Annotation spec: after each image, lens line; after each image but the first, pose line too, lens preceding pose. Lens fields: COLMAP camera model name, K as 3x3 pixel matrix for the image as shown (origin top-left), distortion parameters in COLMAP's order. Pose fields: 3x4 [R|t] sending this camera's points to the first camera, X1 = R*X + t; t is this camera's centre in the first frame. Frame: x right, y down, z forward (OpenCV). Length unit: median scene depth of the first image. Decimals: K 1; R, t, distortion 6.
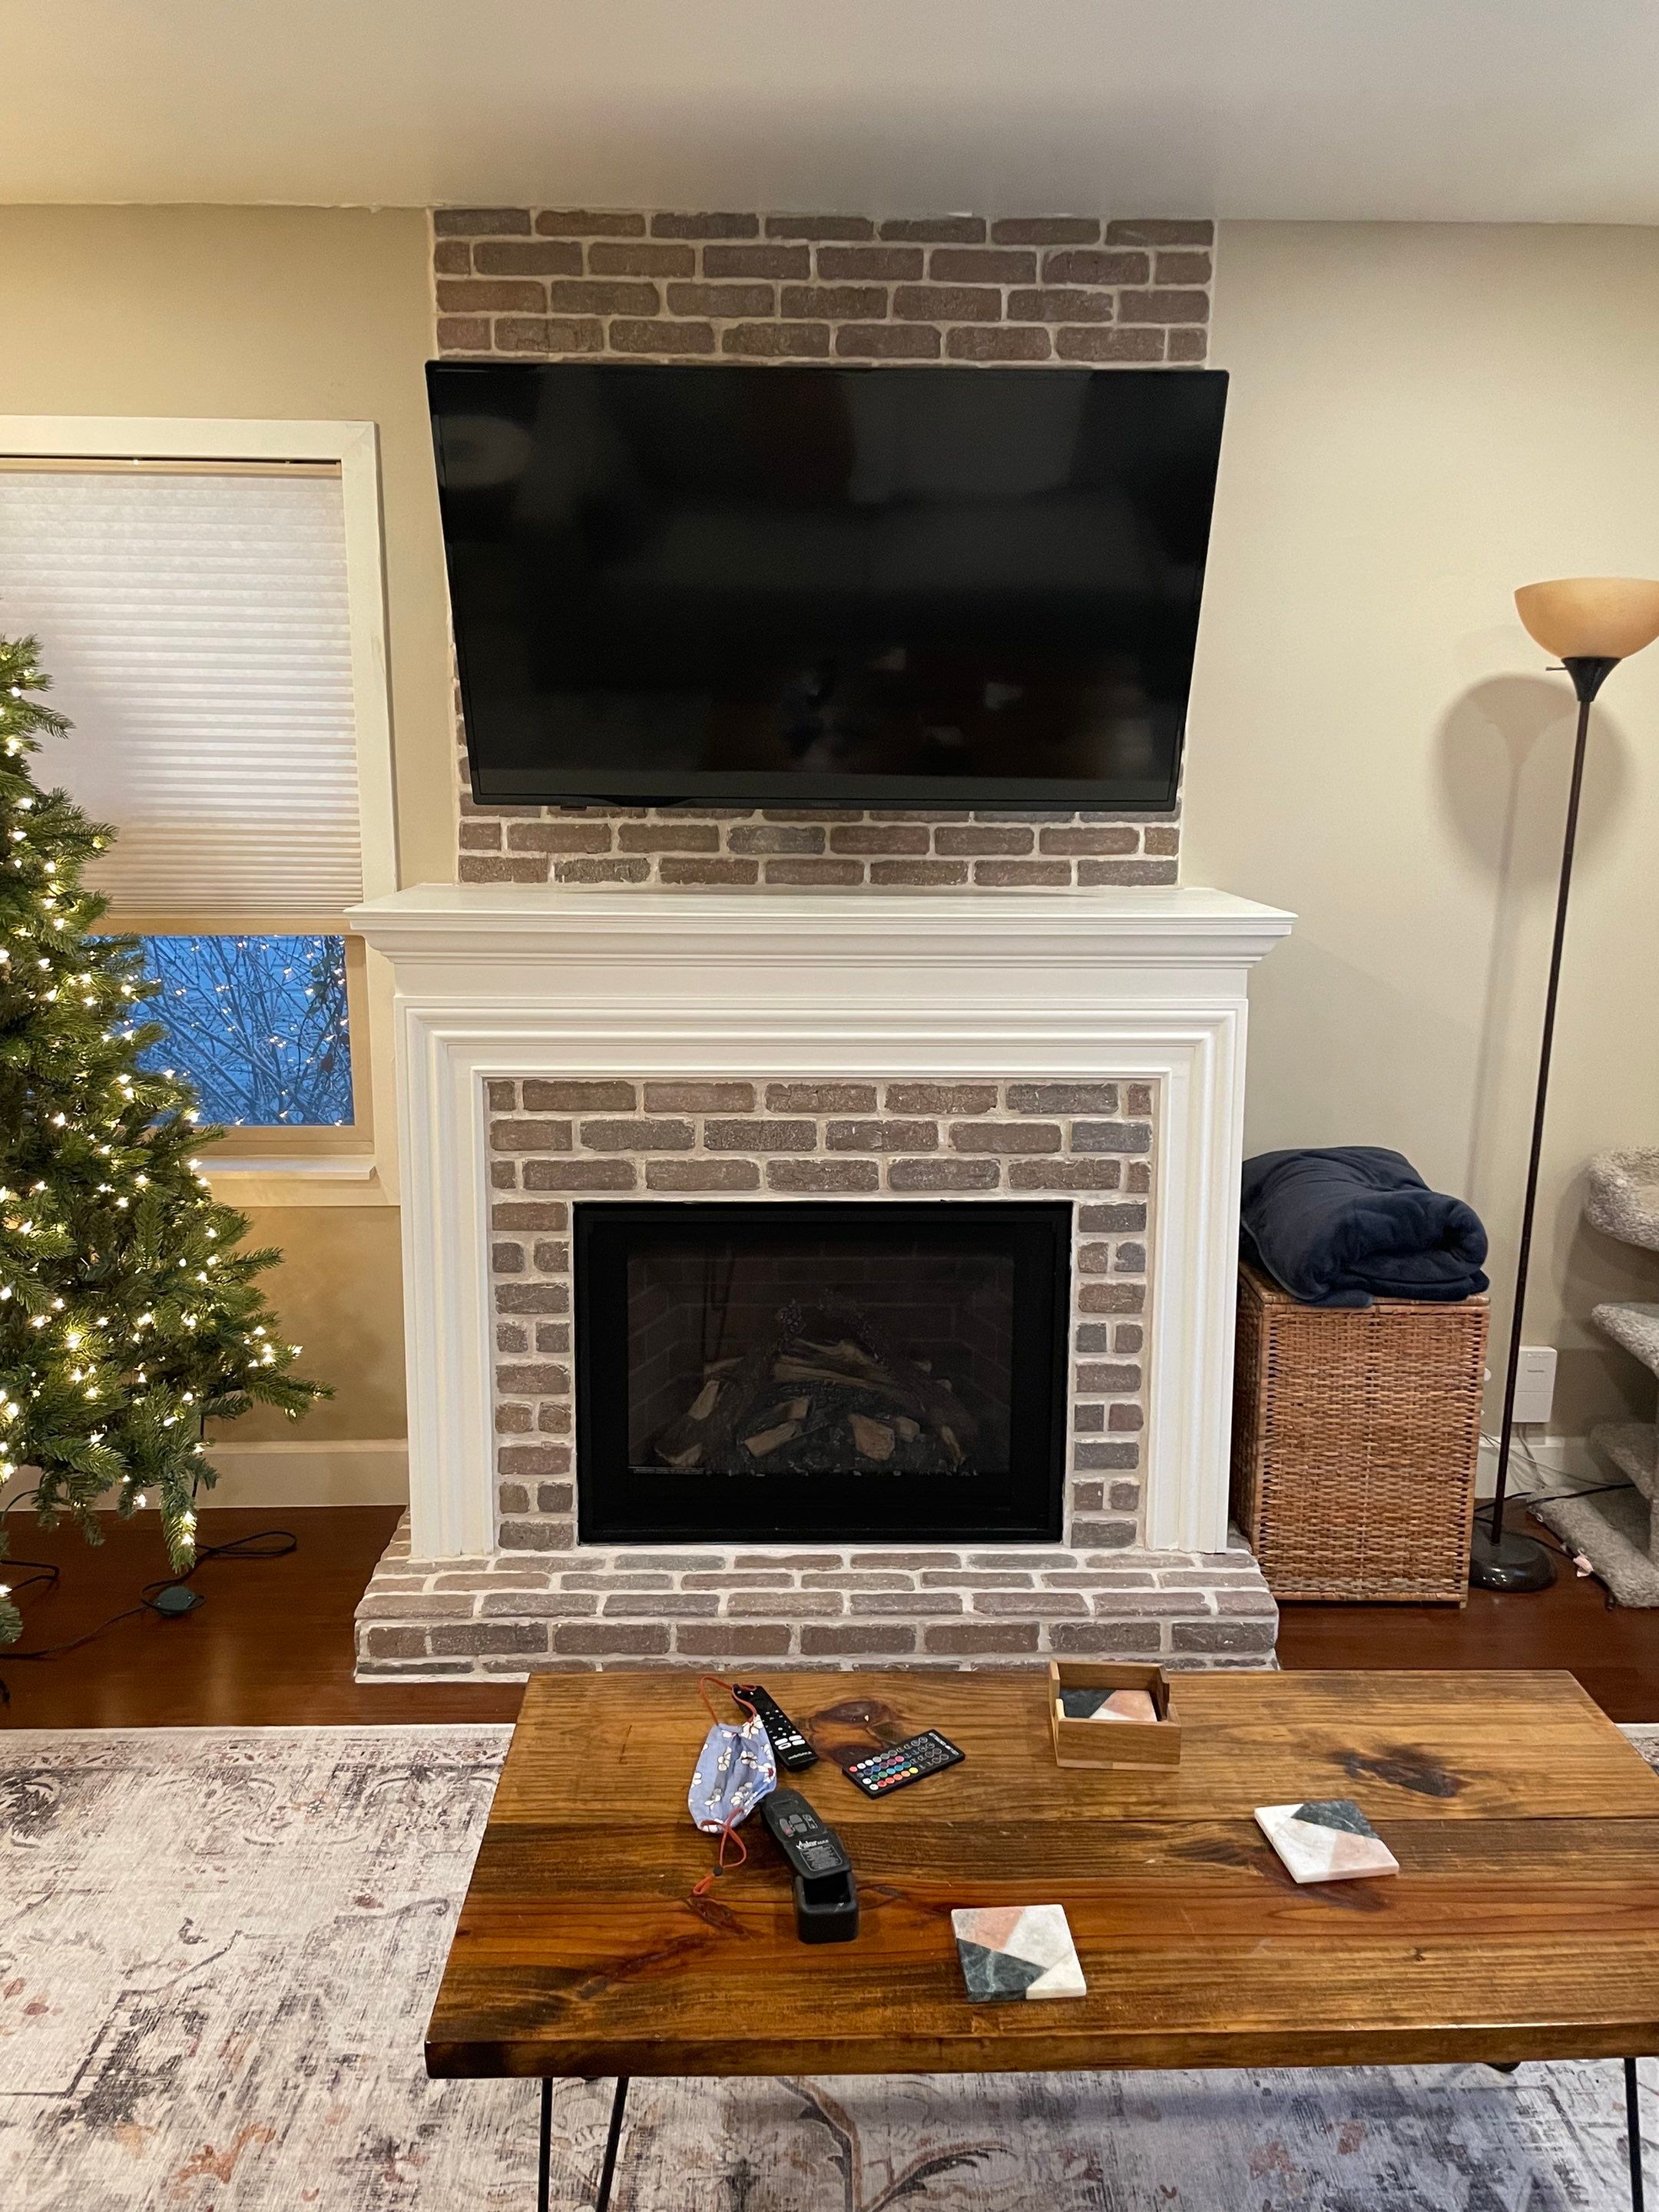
lens RADIAL K [[1677.7, 0, 841.6], [0, 1677.7, 1094.6], [0, 0, 1]] dist [0.040451, -0.006160]
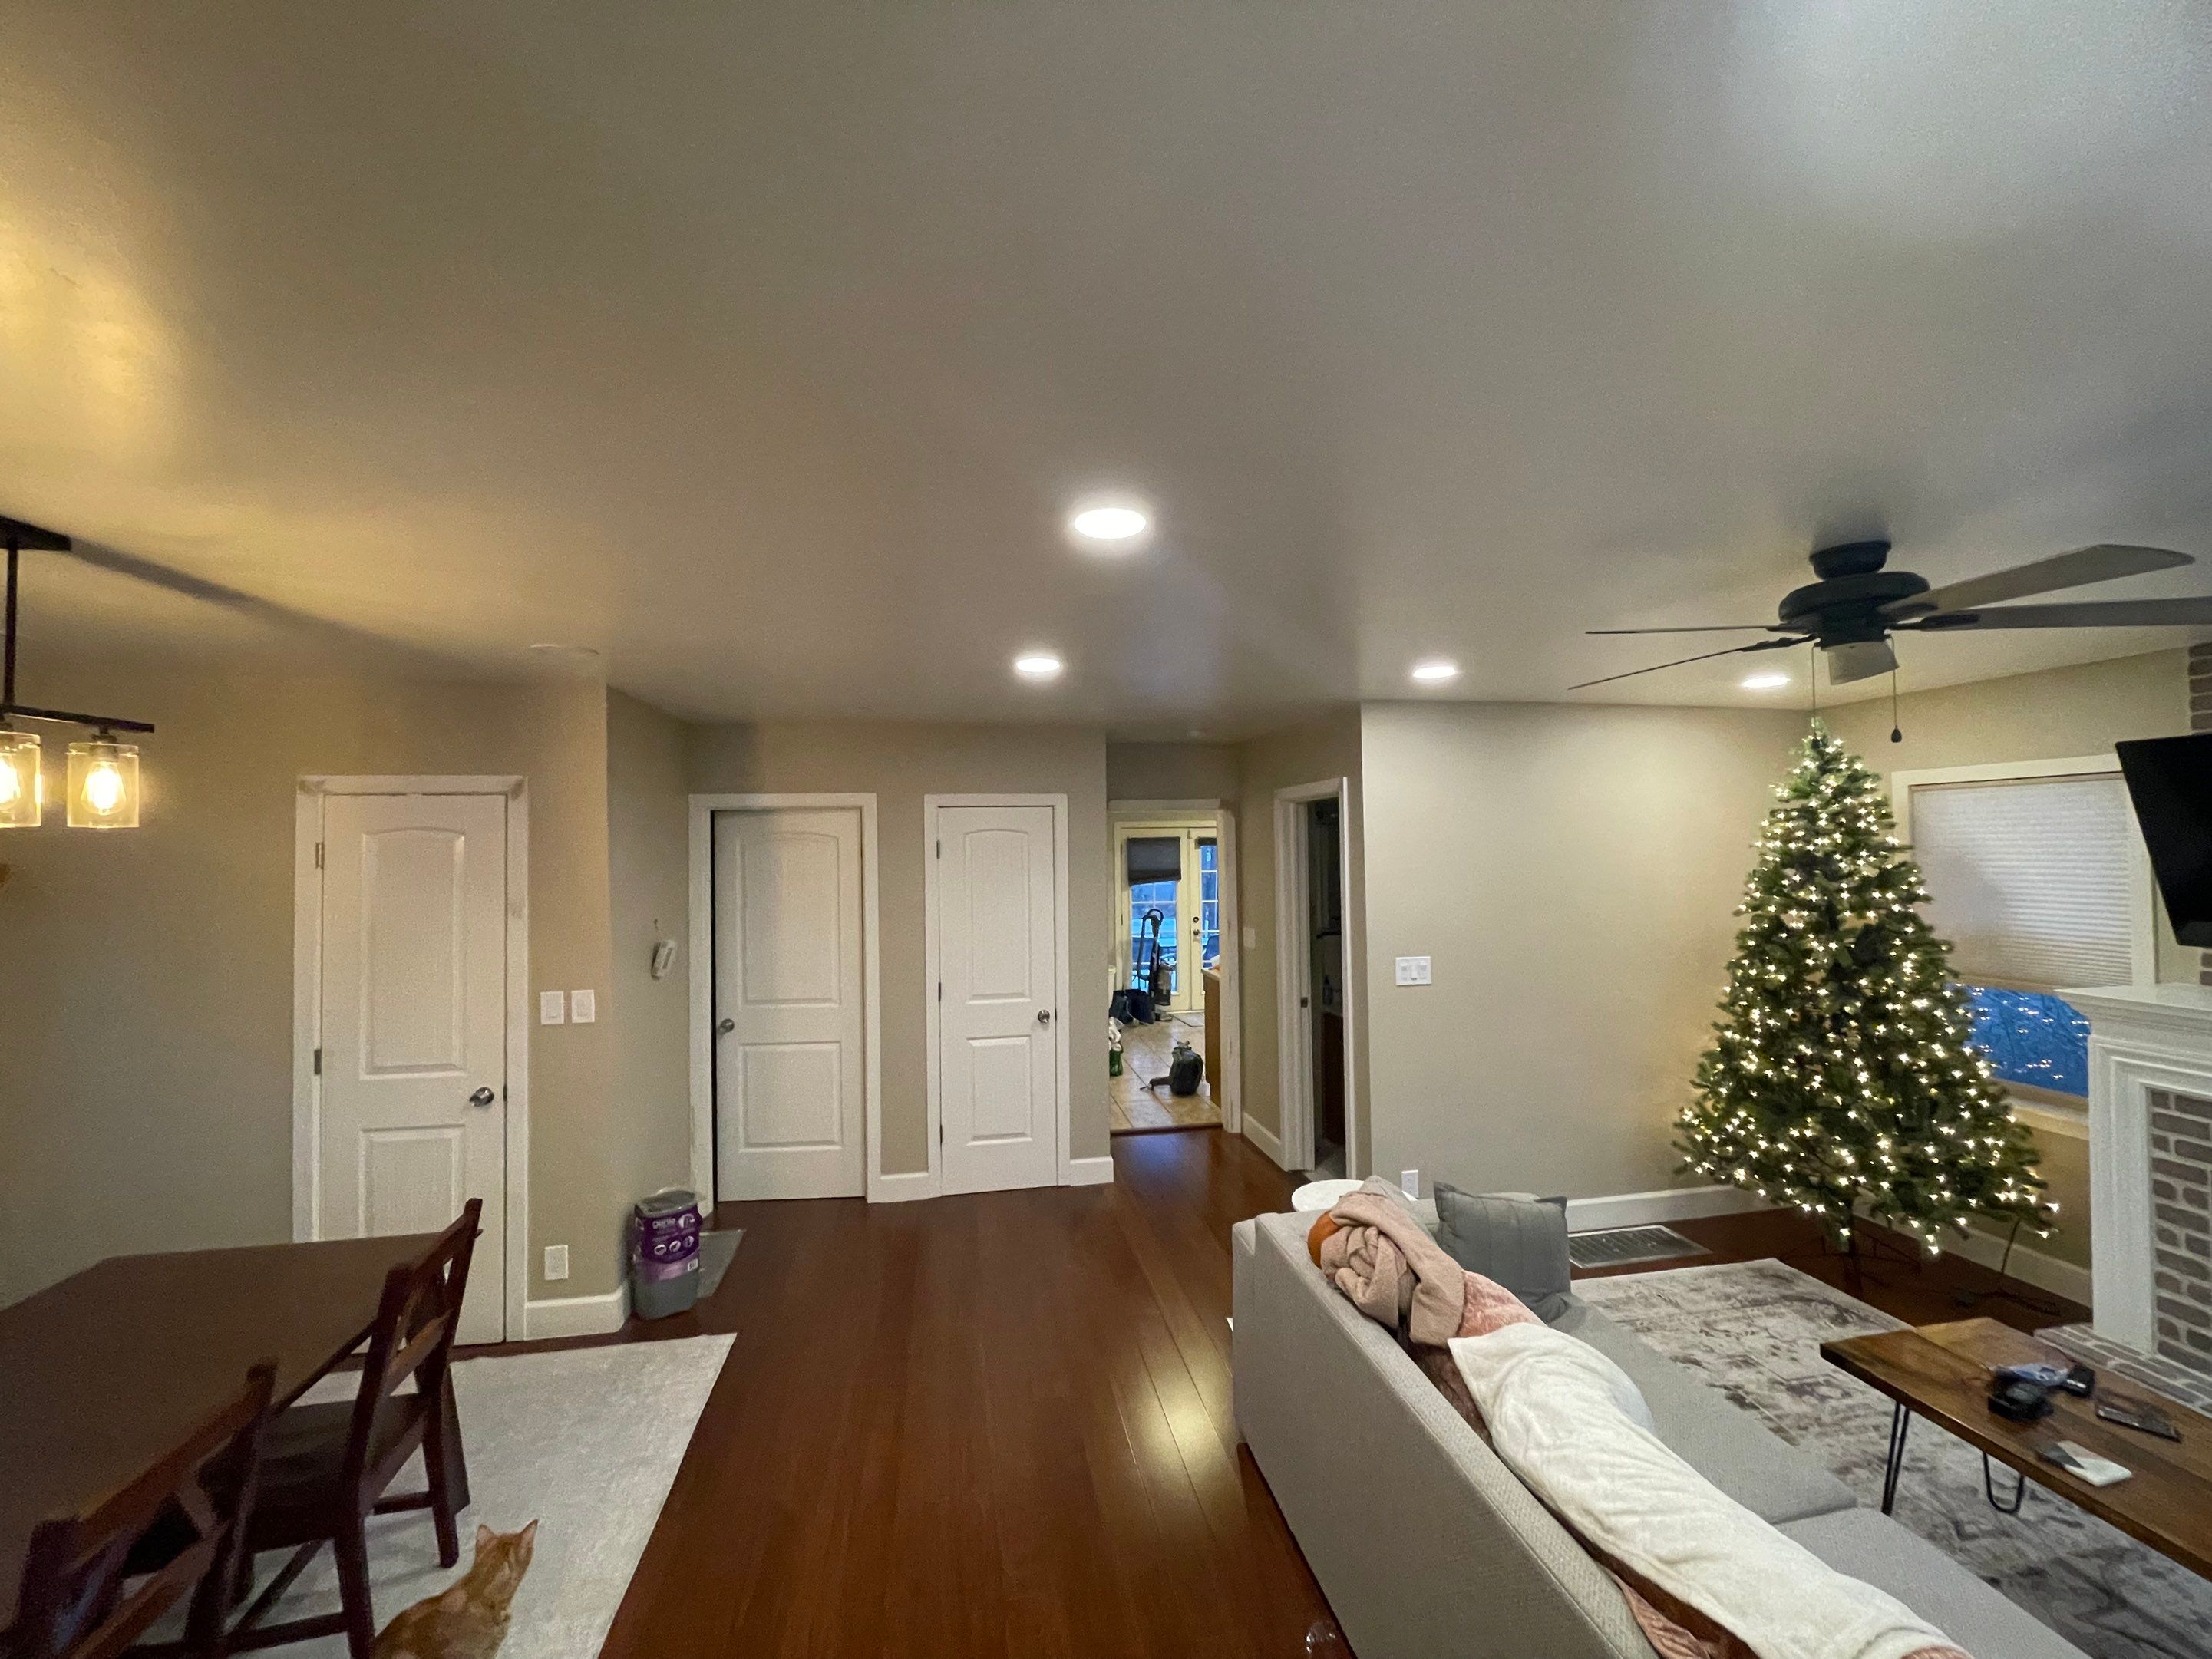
lens RADIAL K [[884.4, 0, 1086.9], [0, 884.4, 828.5], [0, 0, 1]] dist [0.001800, 0.000275]
pose [[0.154792, -0.029462, -0.987508, 0.584341], [-0.173127, 0.983279, -0.056474, -0.033203], [0.972659, 0.179706, 0.147103, -0.367230]]
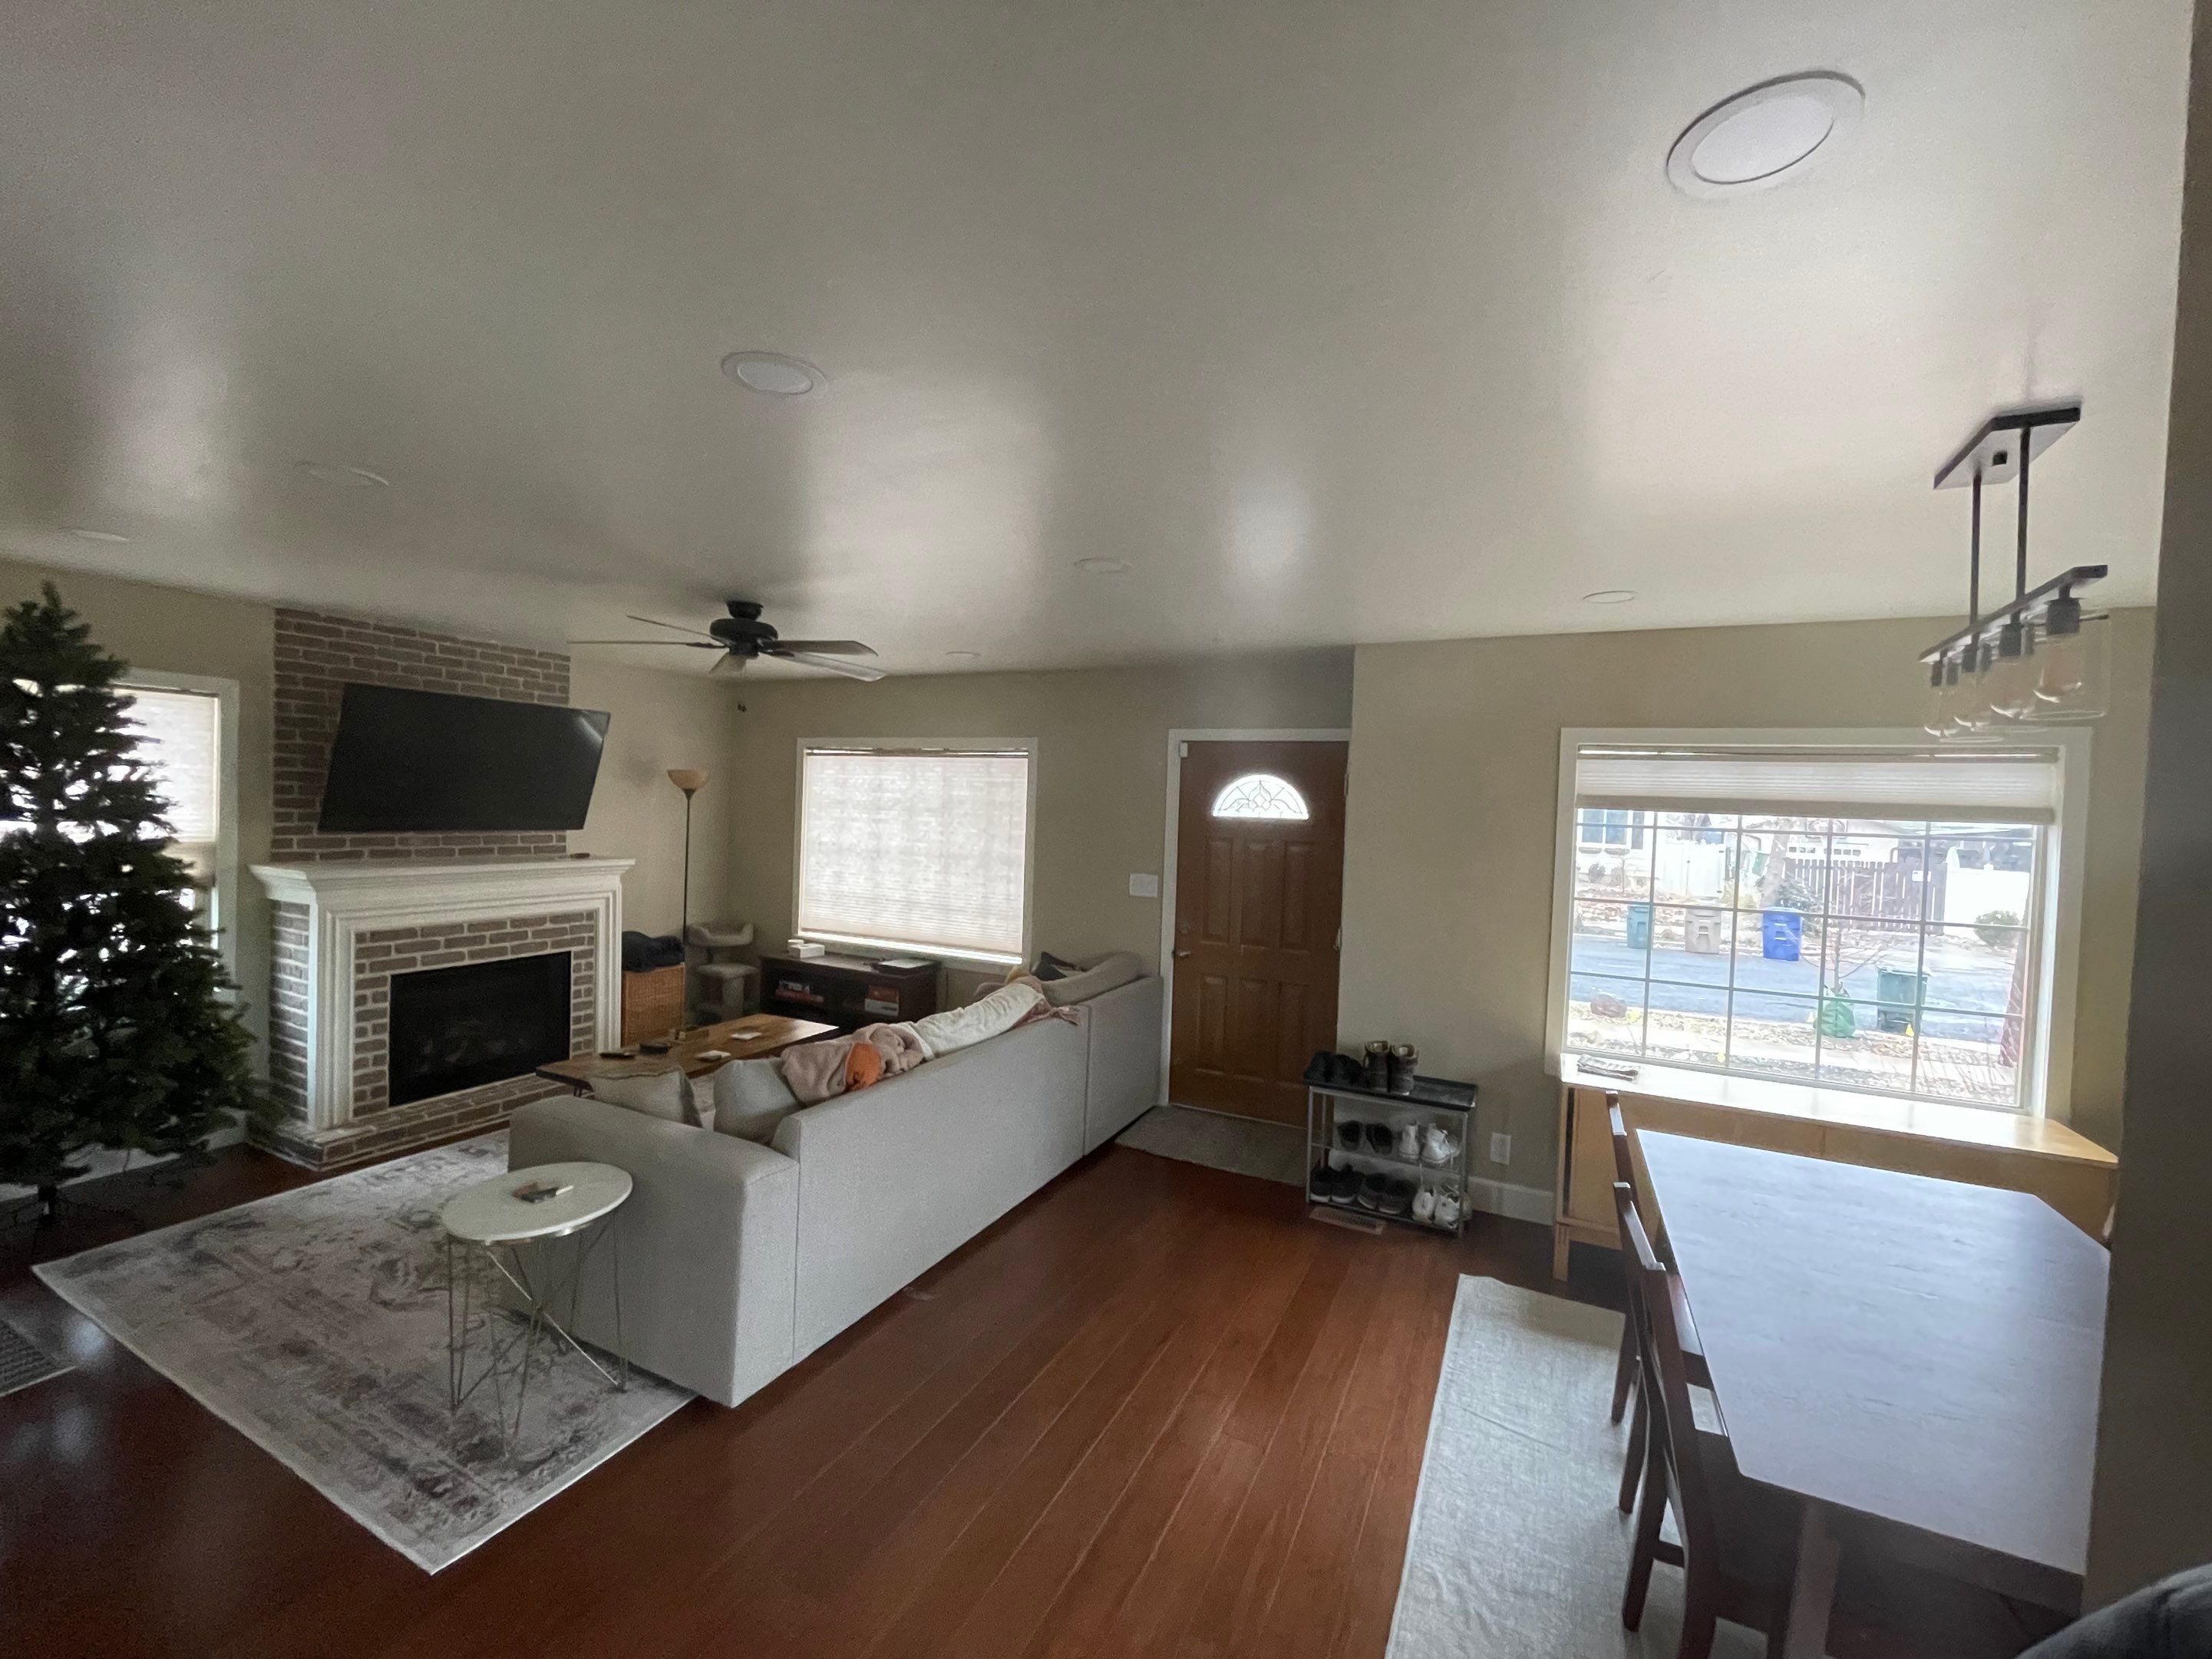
lens RADIAL K [[884.4, 0, 1093.8], [0, 884.4, 830.7], [0, 0, 1]] dist [0.001800, 0.000275]
pose [[0.478777, -0.015008, 0.877808, -0.846611], [0.143679, 0.987713, -0.061479, 0.083151], [-0.866100, 0.155557, 0.475051, -0.688418]]
